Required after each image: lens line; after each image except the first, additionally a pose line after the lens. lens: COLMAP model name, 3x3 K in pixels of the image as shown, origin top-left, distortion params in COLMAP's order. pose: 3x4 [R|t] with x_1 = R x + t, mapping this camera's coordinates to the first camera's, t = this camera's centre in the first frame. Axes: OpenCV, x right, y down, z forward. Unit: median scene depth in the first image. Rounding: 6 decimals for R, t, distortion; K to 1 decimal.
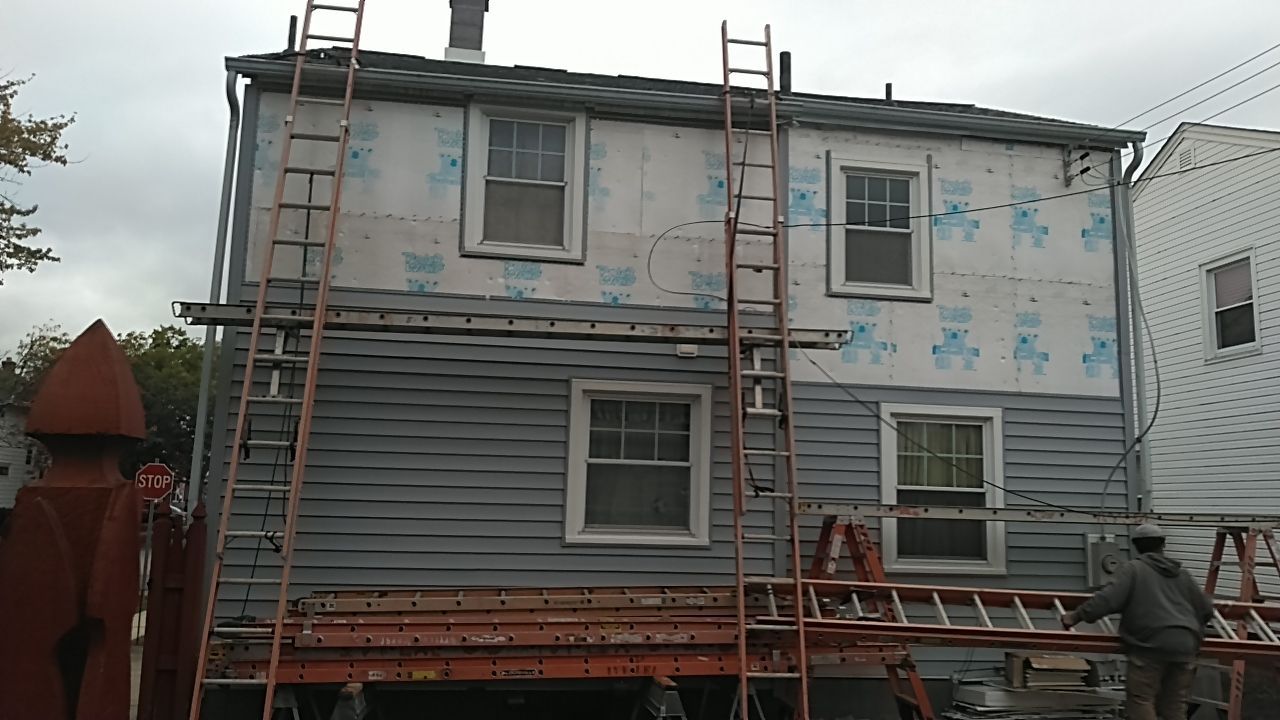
lens RADIAL K [[987.4, 0, 640.0], [0, 987.4, 360.0], [0, 0, 1]] dist [0.002225, -0.002111]
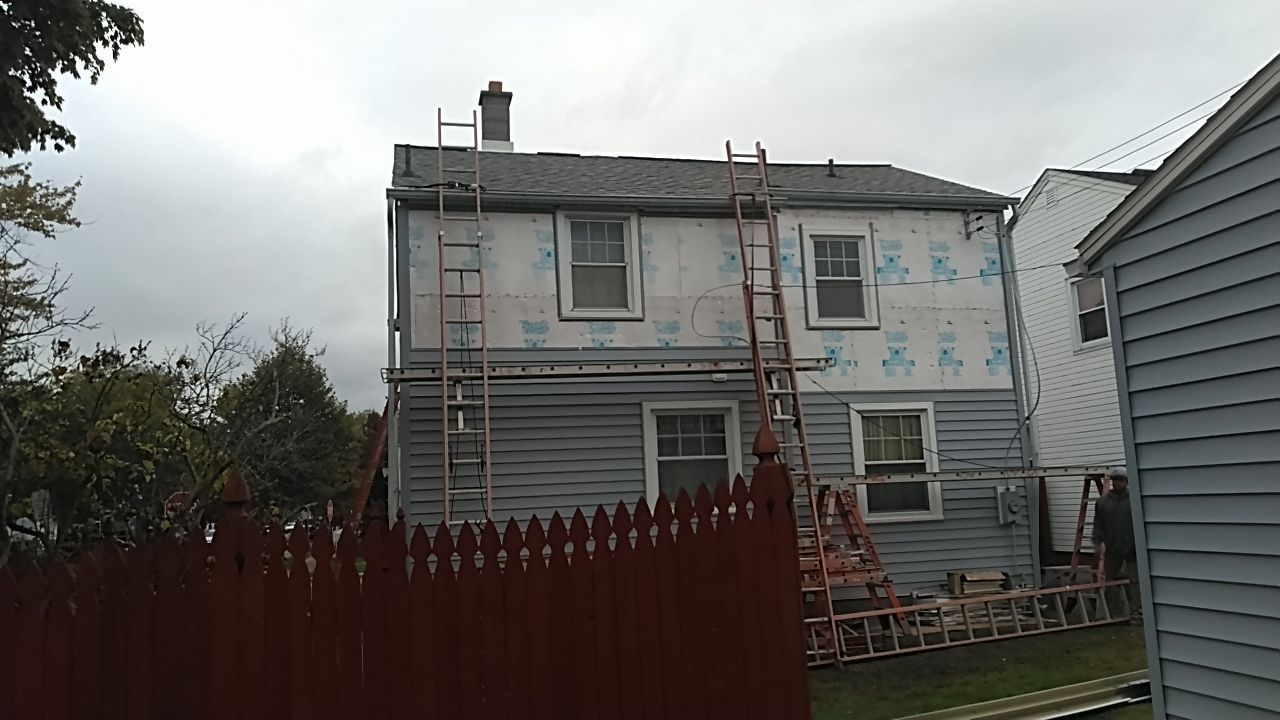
lens RADIAL K [[957.0, 0, 640.0], [0, 957.0, 360.0], [0, 0, 1]] dist [0.006394, -0.000029]
pose [[0.994609, -0.059652, 0.084821, -0.166023], [0.059596, 0.998217, 0.003197, -0.041224], [-0.084860, 0.001876, 0.996391, -0.333618]]
